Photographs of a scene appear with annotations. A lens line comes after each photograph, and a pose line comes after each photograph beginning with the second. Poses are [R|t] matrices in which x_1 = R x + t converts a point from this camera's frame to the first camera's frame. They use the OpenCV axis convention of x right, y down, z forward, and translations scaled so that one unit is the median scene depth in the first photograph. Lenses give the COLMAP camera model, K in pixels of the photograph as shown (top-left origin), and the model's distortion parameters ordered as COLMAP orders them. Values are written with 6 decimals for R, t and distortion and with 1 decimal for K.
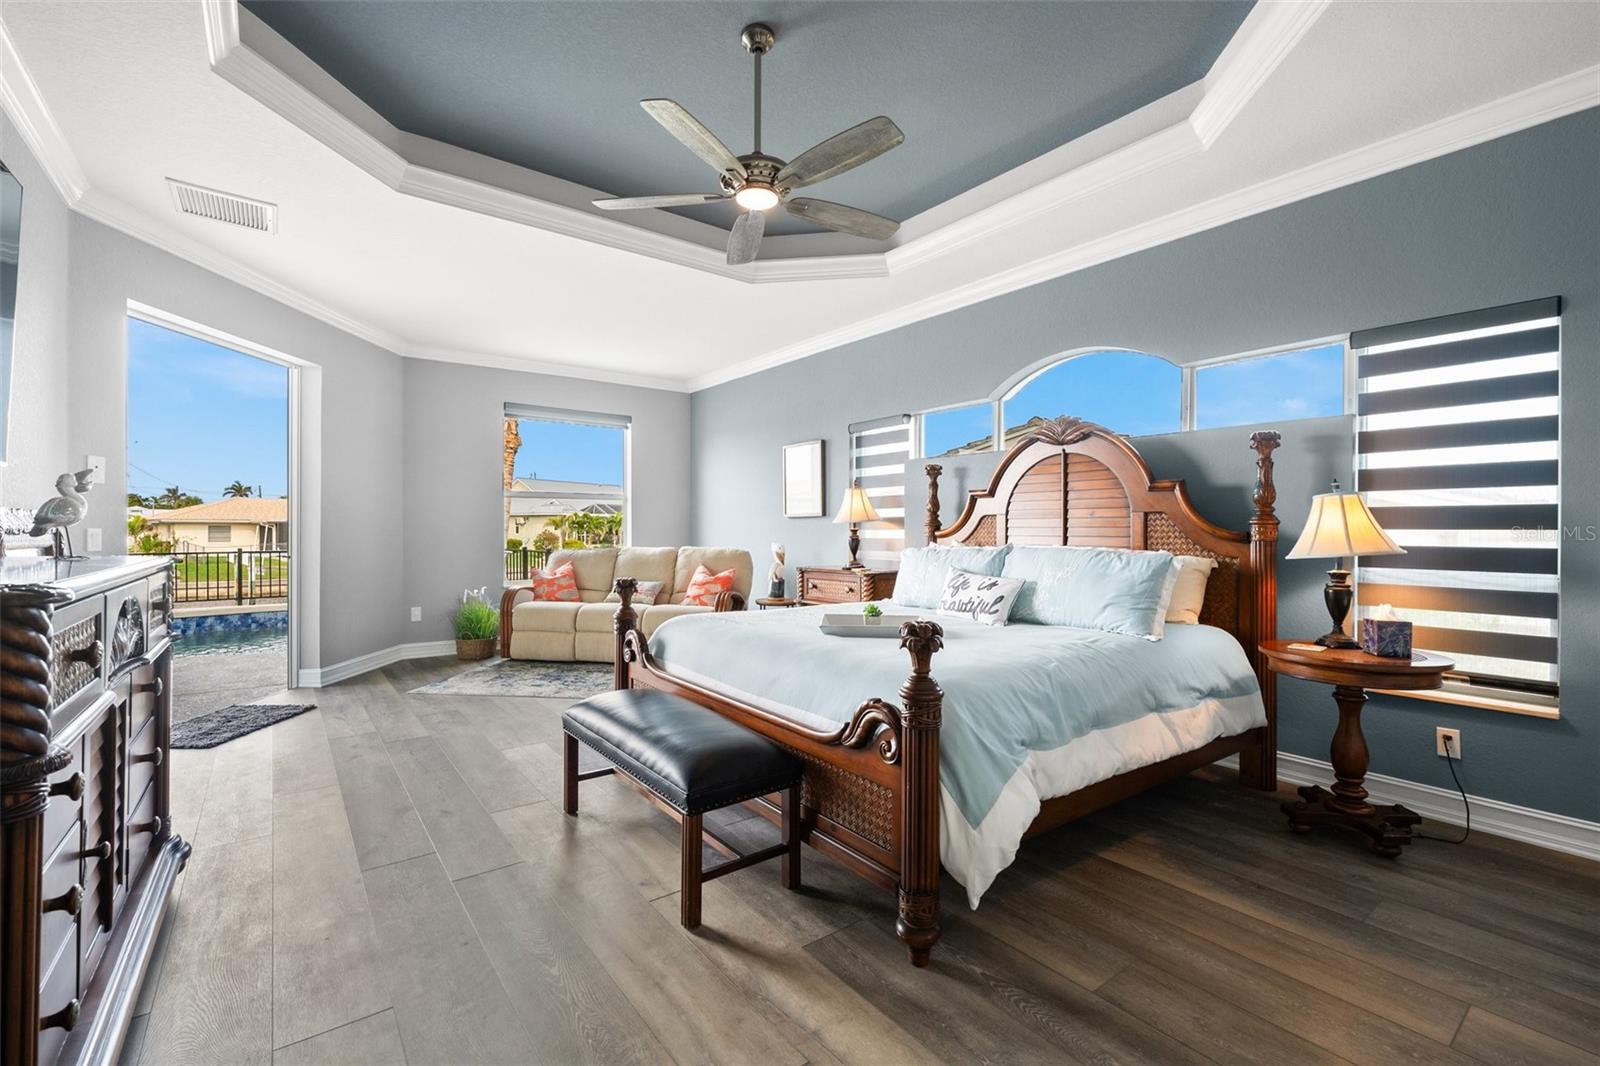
lens RADIAL K [[684.0, 0, 789.2], [0, 684.0, 528.9], [0, 0, 1]] dist [-0.003058, 0.000232]
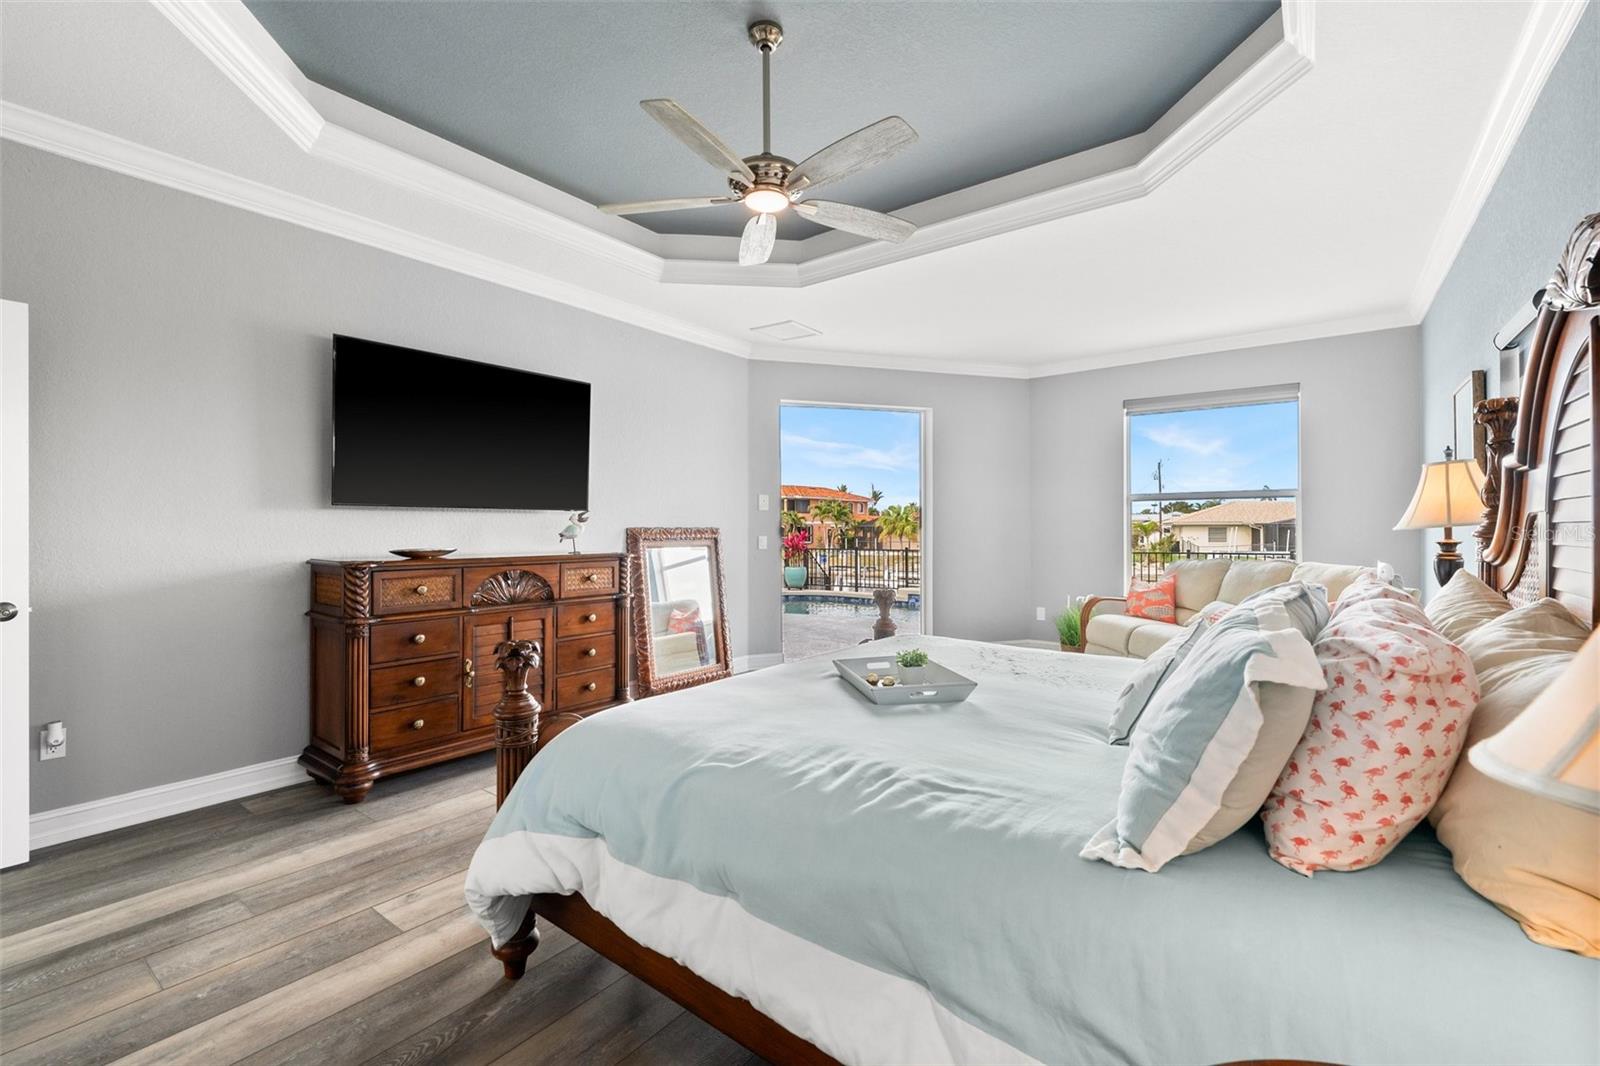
lens RADIAL K [[684.0, 0, 802.1], [0, 684.0, 524.8], [0, 0, 1]] dist [-0.003058, 0.000232]
pose [[0.281579, -0.010005, -0.959486, 0.232326], [0.003048, 0.999950, -0.009532, -0.004242], [0.959533, -0.000240, 0.281596, 0.202286]]
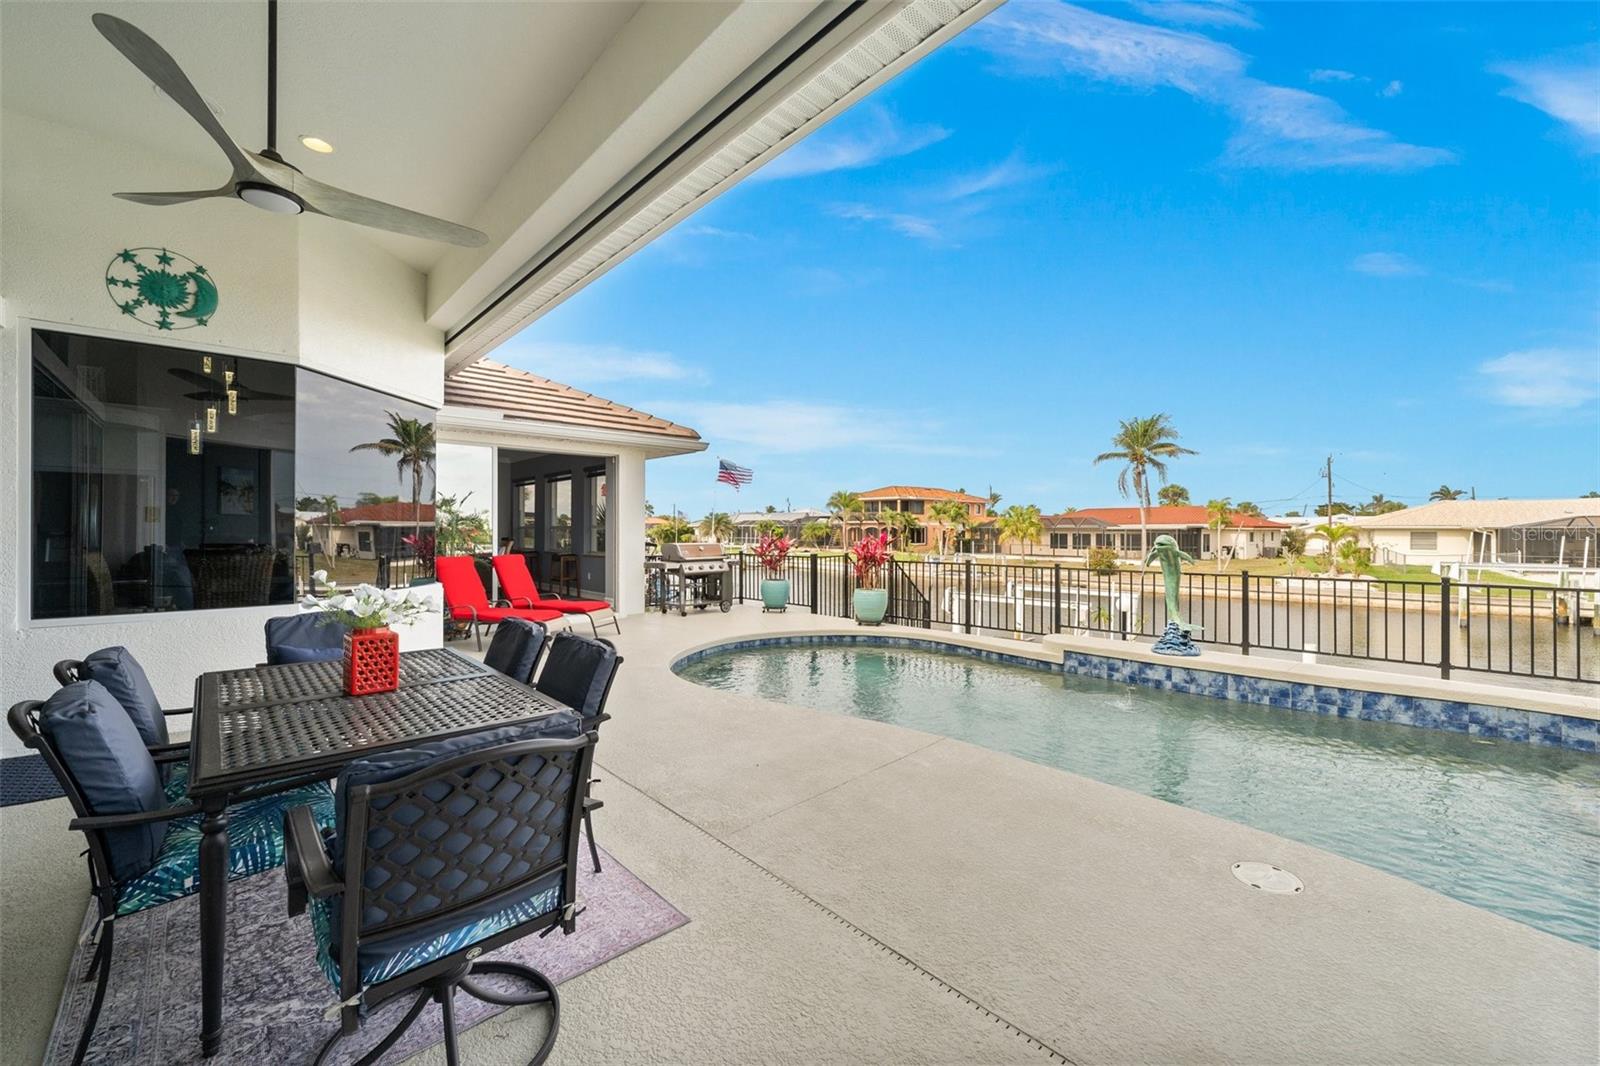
lens RADIAL K [[630.8, 0, 794.7], [0, 630.8, 531.6], [0, 0, 1]] dist [-0.003020, -0.000521]
pose [[0.087824, 0.000297, -0.996136, -0.343515], [-0.004752, 0.999989, -0.000121, -0.007356], [0.996125, 0.004744, 0.087824, 0.429166]]
